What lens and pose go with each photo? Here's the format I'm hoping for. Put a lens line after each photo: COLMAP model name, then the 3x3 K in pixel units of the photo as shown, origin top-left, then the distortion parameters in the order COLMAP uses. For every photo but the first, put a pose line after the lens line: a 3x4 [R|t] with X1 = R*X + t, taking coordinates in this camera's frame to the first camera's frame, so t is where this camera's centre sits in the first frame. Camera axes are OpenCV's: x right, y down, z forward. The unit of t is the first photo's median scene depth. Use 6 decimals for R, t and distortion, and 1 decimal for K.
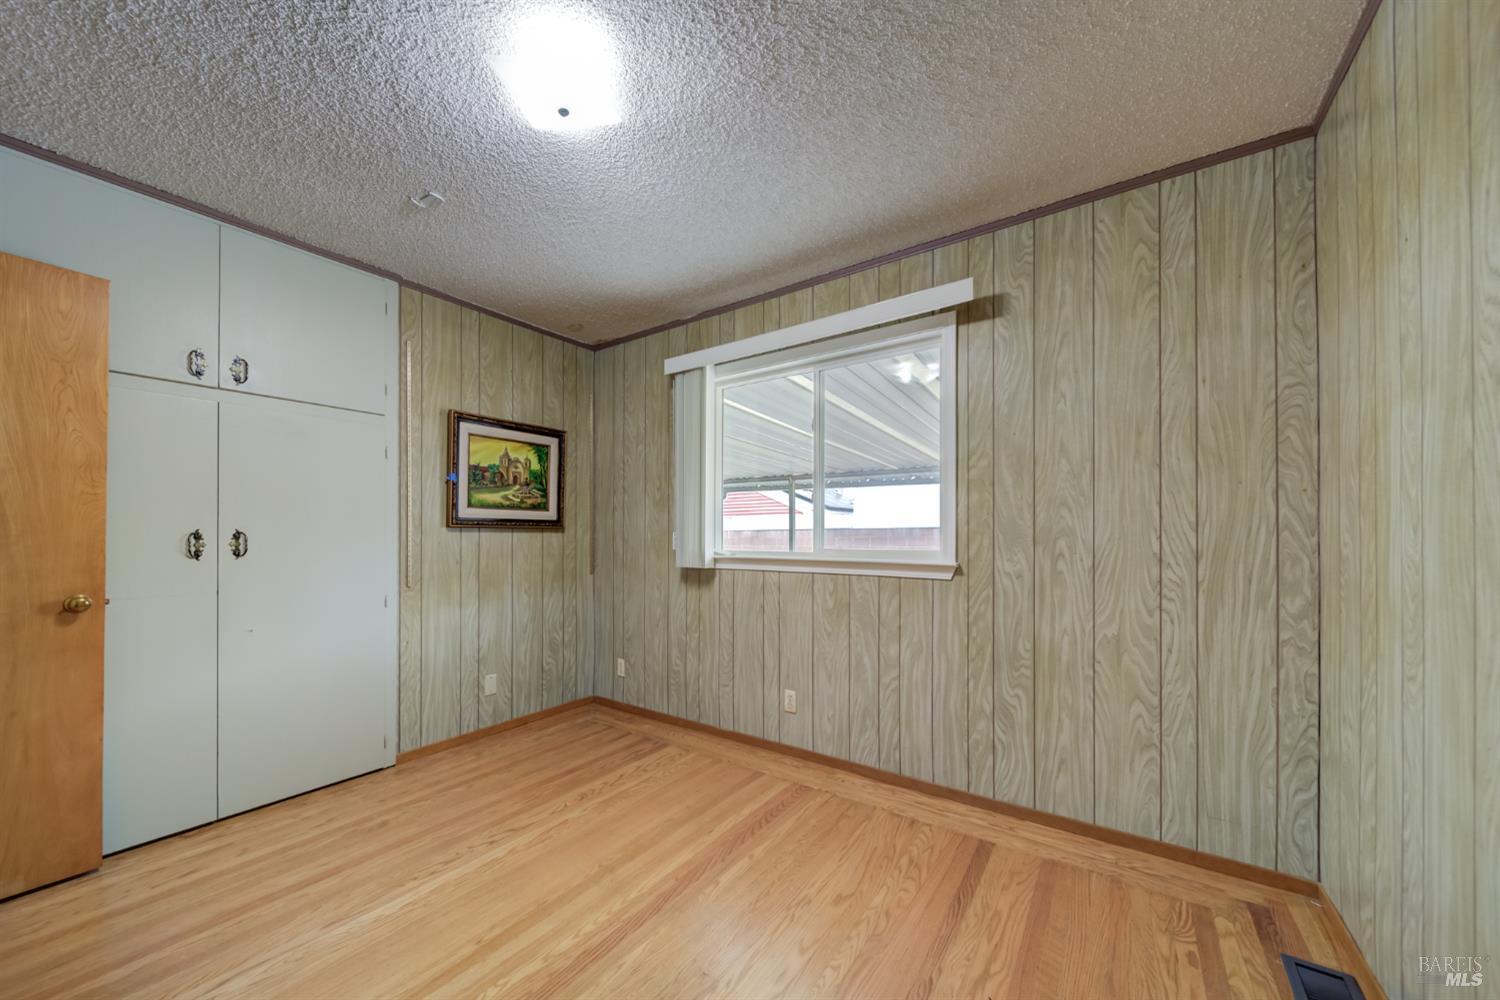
lens RADIAL K [[529.0, 0, 734.1], [0, 529.0, 532.8], [0, 0, 1]] dist [-0.005366, -0.000395]
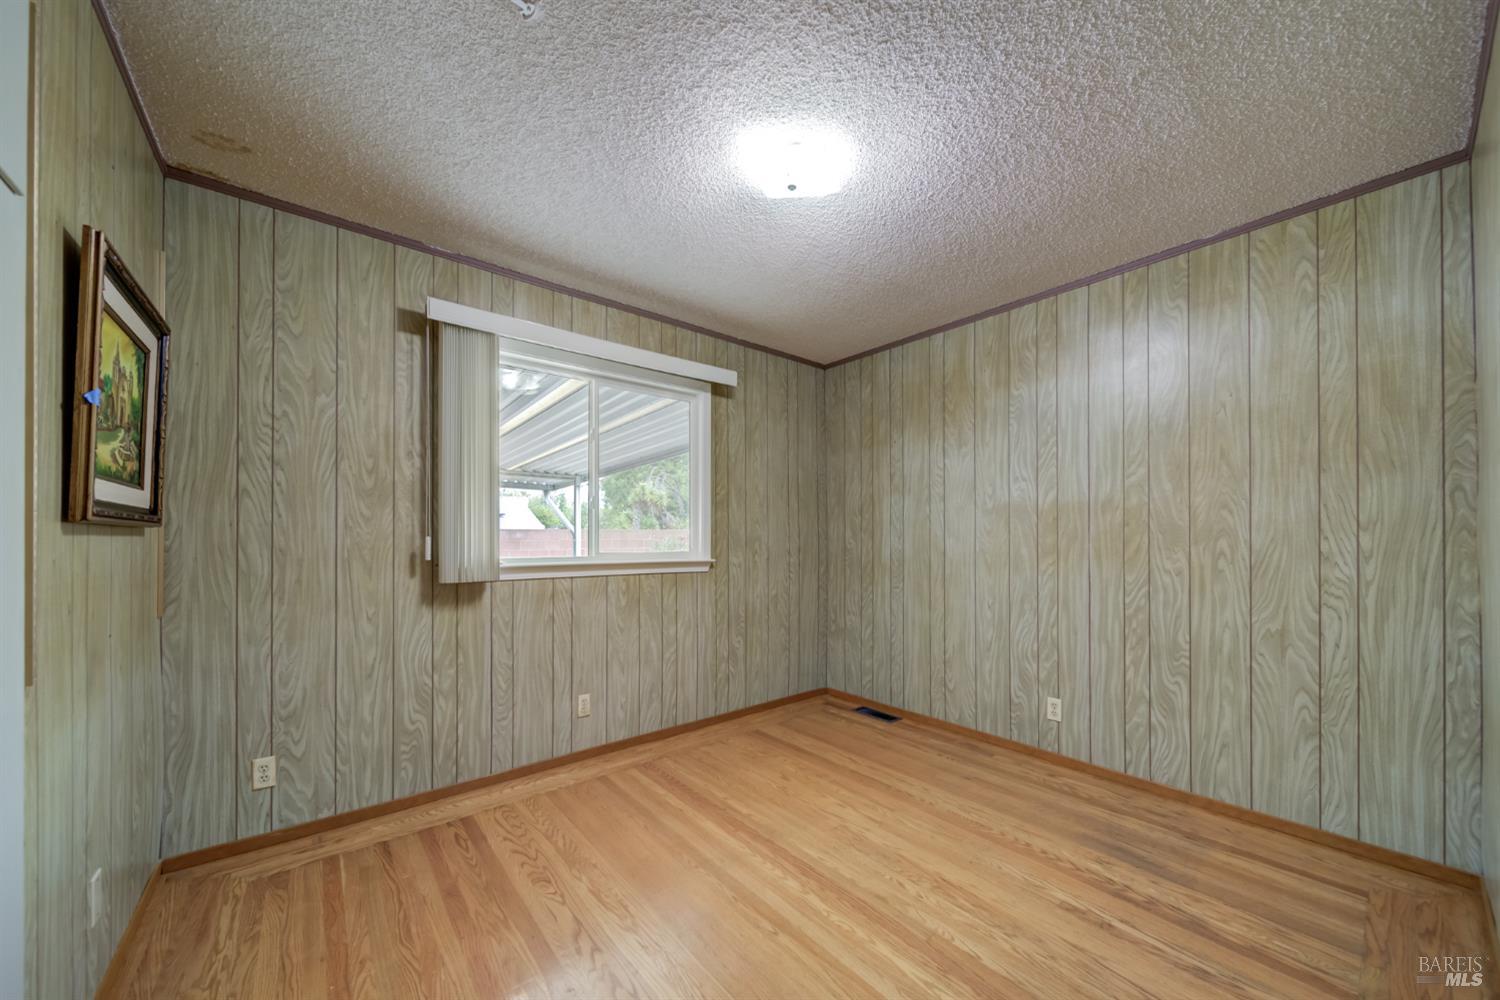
lens RADIAL K [[529.0, 0, 796.8], [0, 529.0, 534.0], [0, 0, 1]] dist [-0.005366, -0.000395]
pose [[0.219049, 0.009050, 0.975672, -0.836891], [-0.005340, 0.999953, -0.008076, -0.001619], [-0.975699, -0.003441, 0.219087, 0.409919]]
